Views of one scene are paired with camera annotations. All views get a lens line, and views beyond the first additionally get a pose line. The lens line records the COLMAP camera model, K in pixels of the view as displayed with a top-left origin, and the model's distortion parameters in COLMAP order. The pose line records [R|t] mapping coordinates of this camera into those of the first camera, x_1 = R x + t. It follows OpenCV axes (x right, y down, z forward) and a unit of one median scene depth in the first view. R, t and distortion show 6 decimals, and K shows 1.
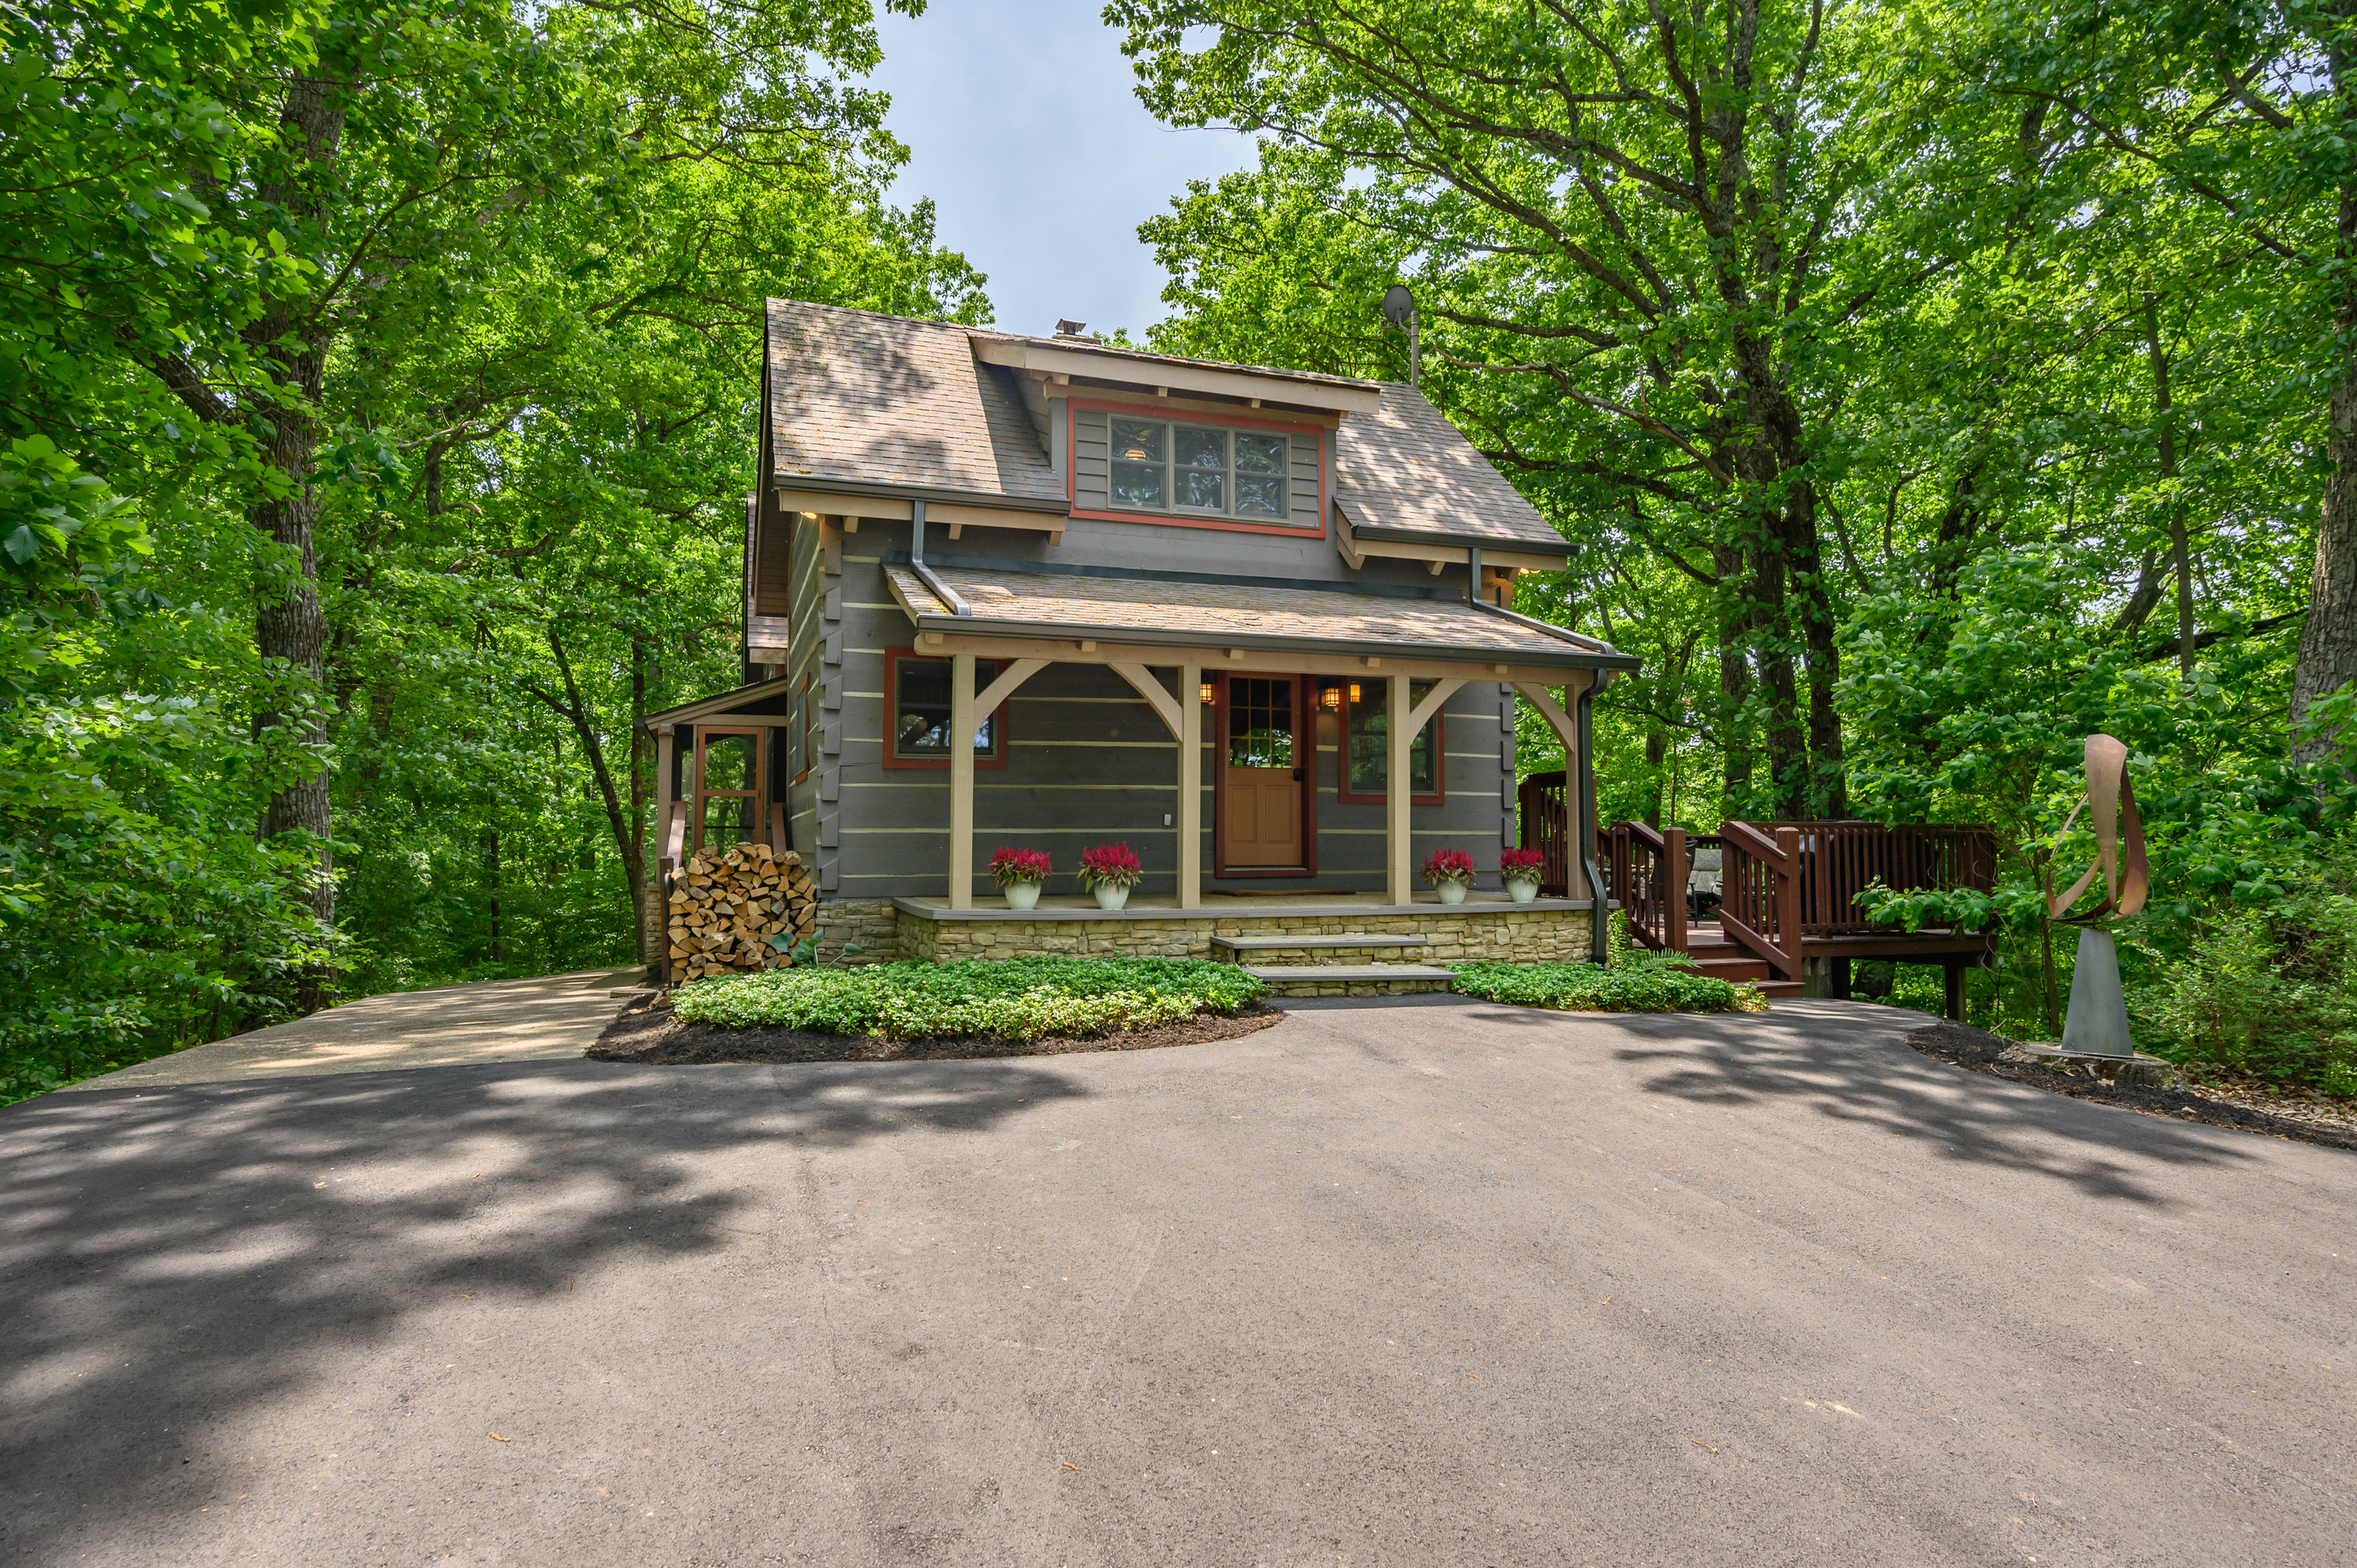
lens RADIAL K [[1346.9, 0, 1213.2], [0, 1346.9, 777.5], [0, 0, 1]] dist [0.000954, 0.000115]
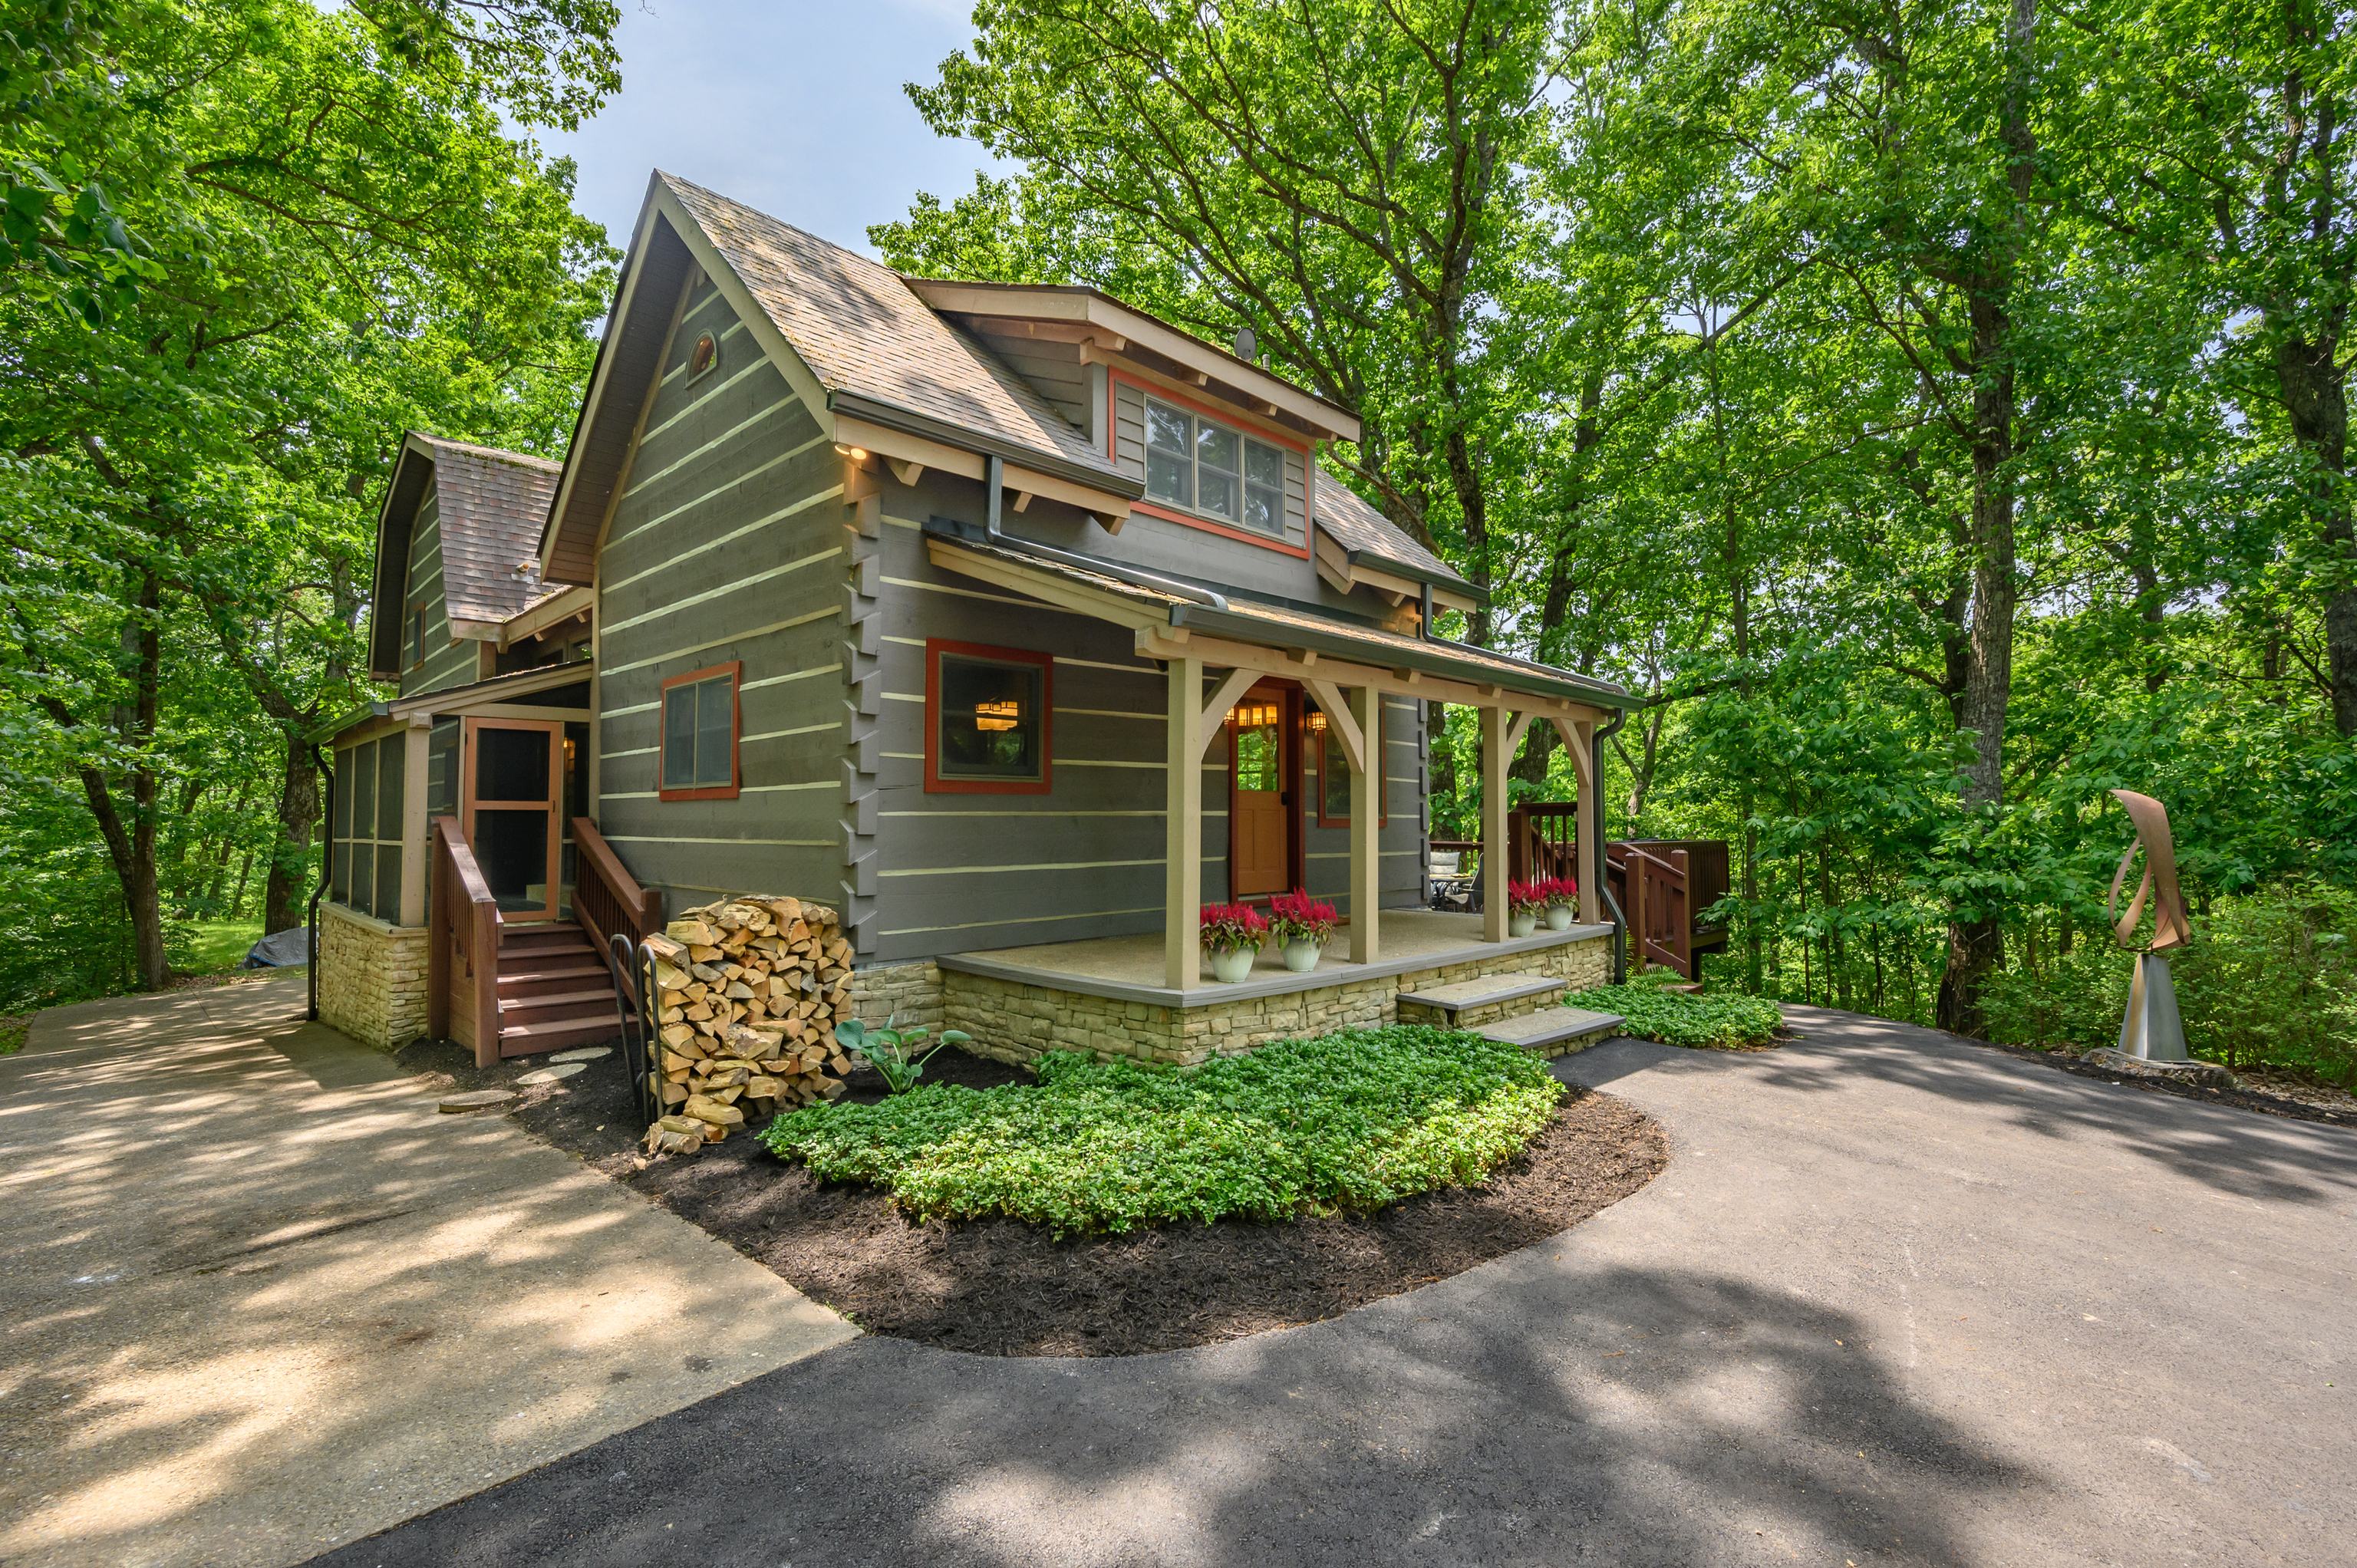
lens RADIAL K [[1050.9, 0, 1178.5], [0, 1050.9, 784.0], [0, 0, 1]] dist [0.001262, 0.000364]
pose [[0.902251, 0.014852, 0.430955, -0.391946], [-0.023344, 0.999623, 0.014422, -0.024990], [-0.430579, -0.023072, 0.902258, 0.399496]]
